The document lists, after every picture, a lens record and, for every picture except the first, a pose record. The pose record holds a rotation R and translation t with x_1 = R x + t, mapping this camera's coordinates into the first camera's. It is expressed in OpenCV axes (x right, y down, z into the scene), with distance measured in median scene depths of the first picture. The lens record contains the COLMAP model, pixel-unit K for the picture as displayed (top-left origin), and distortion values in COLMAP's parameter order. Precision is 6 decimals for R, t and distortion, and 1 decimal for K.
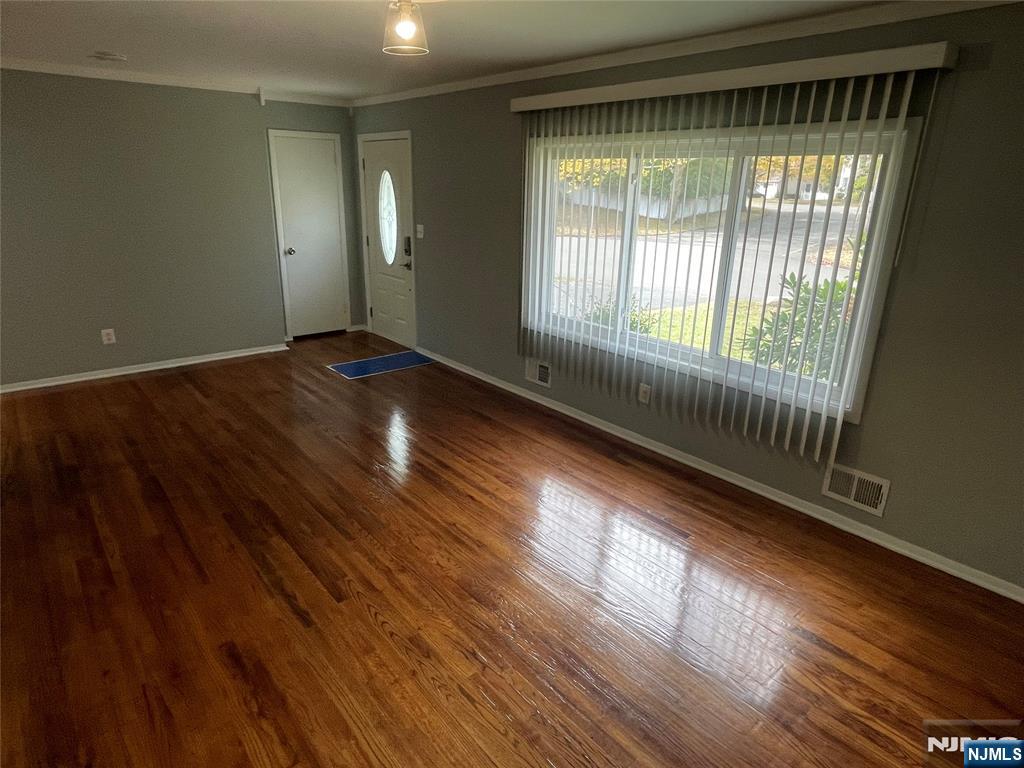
lens RADIAL K [[600.7, 0, 512.0], [0, 600.7, 376.5], [0, 0, 1]] dist [-0.001528, 0.001511]
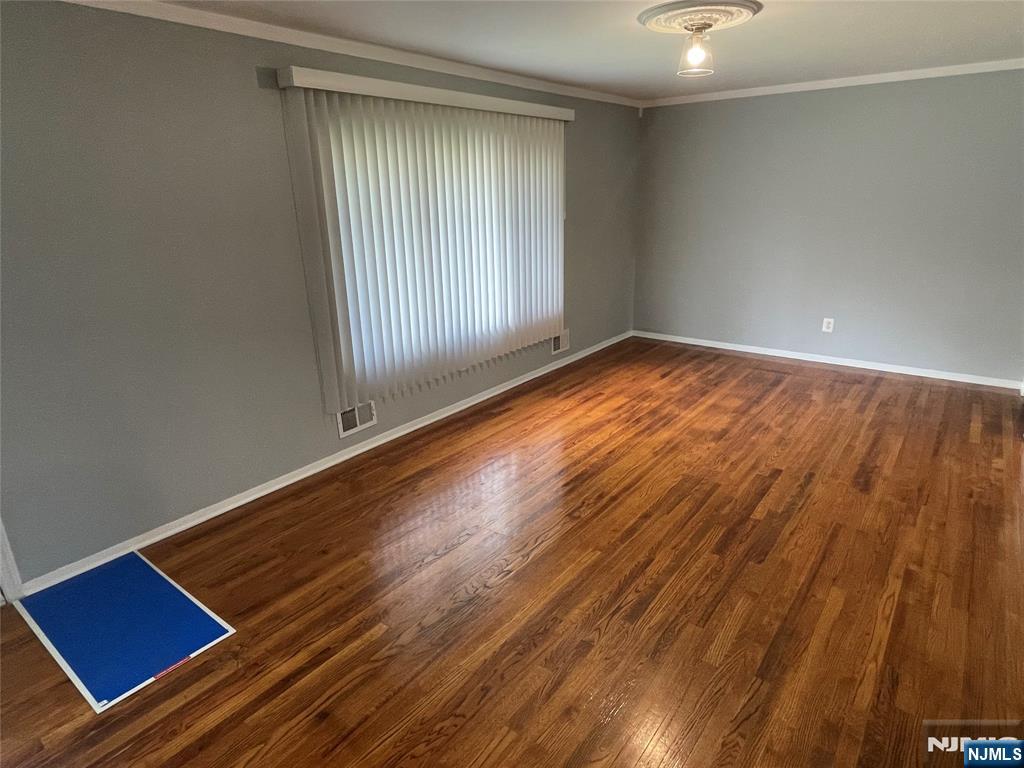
lens RADIAL K [[600.7, 0, 512.0], [0, 600.7, 376.5], [0, 0, 1]] dist [-0.001528, 0.001511]
pose [[-0.209698, -0.310189, 0.927259, -0.930867], [0.317762, 0.875247, 0.364651, -0.359632], [-0.924691, 0.371115, -0.084971, 1.080034]]
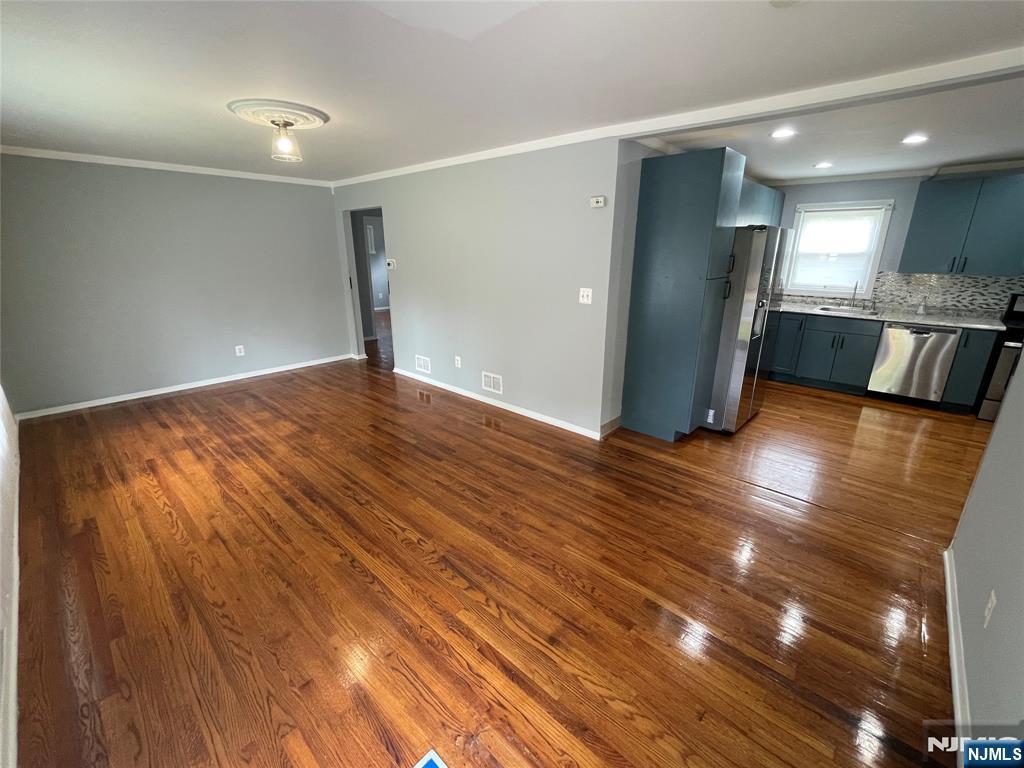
lens RADIAL K [[431.6, 0, 512.5], [0, 431.6, 382.1], [0, 0, 1]] dist [-0.000977, -0.001149]
pose [[-0.991609, 0.011907, -0.128725, -0.401546], [-0.064169, 0.819076, 0.570085, -0.477620], [0.112224, 0.573561, -0.811439, 1.518655]]
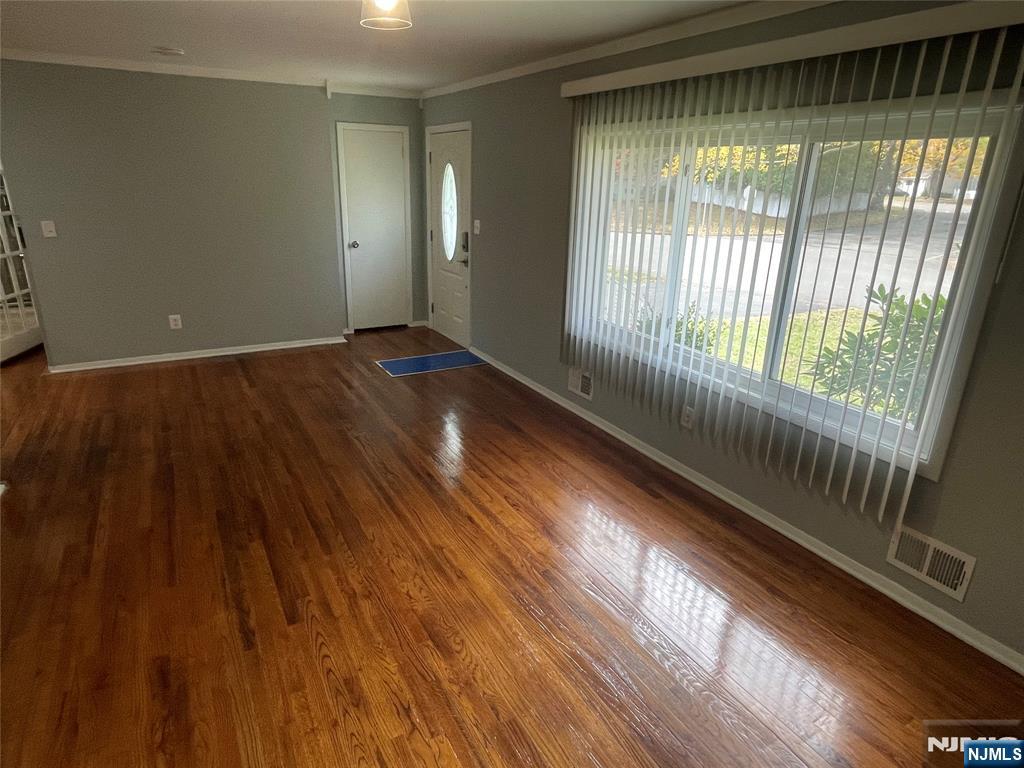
lens RADIAL K [[602.0, 0, 507.5], [0, 602.0, 374.7], [0, 0, 1]] dist [-0.001574, 0.000424]
pose [[0.982113, 0.061189, -0.178070, 0.121863], [-0.060680, 0.998123, 0.008307, -0.025169], [0.178244, 0.002647, 0.983983, 0.095869]]
